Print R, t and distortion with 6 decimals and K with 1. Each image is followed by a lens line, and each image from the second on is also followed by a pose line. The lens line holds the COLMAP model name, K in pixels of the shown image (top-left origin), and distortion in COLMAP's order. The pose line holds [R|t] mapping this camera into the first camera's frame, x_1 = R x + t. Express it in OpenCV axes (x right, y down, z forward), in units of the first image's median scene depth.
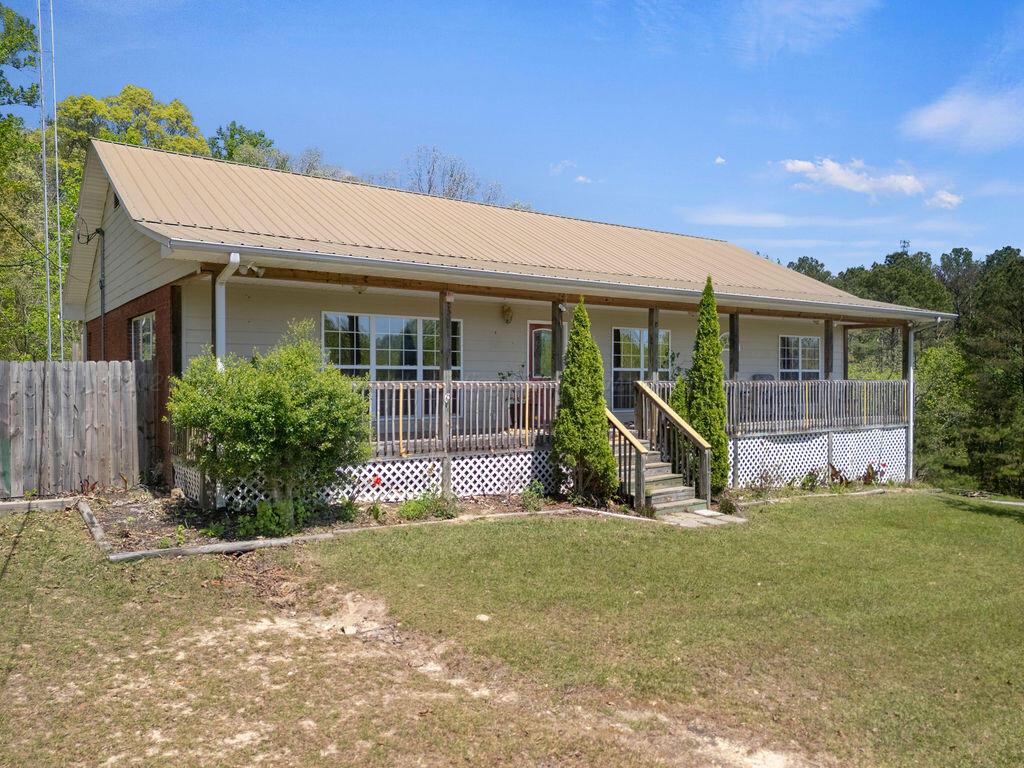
lens RADIAL K [[758.2, 0, 507.4], [0, 758.2, 374.7], [0, 0, 1]] dist [0.038643, -0.002989]
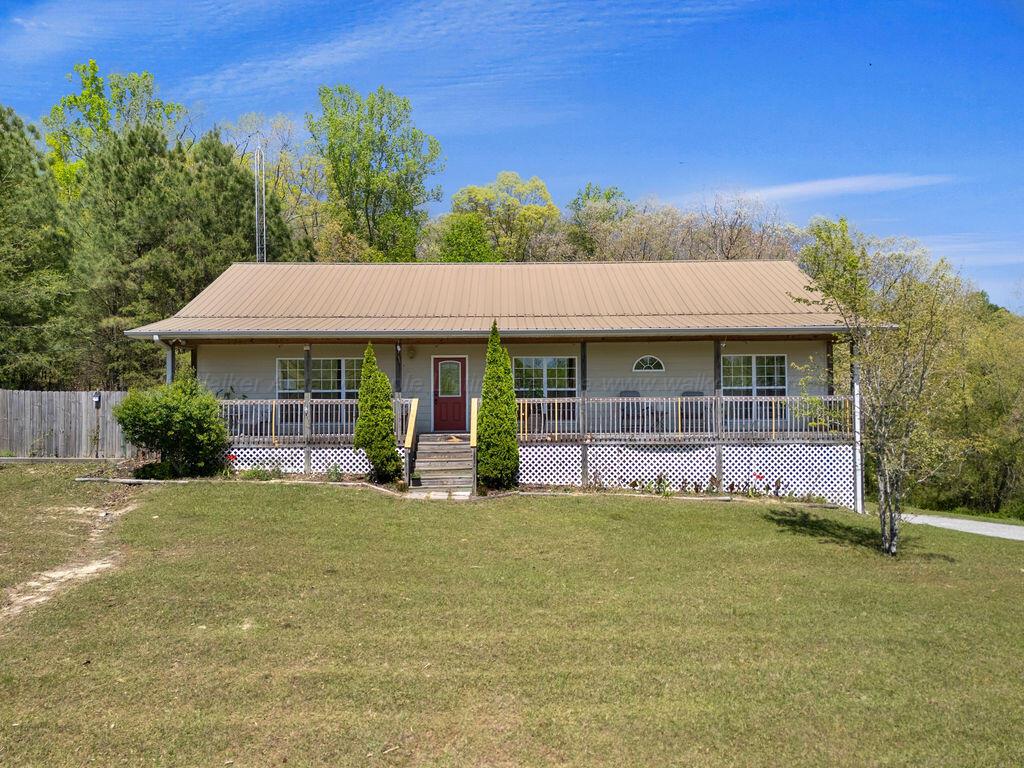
lens RADIAL K [[746.2, 0, 512.0], [0, 746.2, 384.0], [0, 0, 1]] dist [0.082304, -0.079556]
pose [[0.825153, -0.017836, -0.564628, 1.022827], [0.009938, 0.999805, -0.017060, 0.006263], [0.564823, 0.008465, 0.825169, -0.056390]]
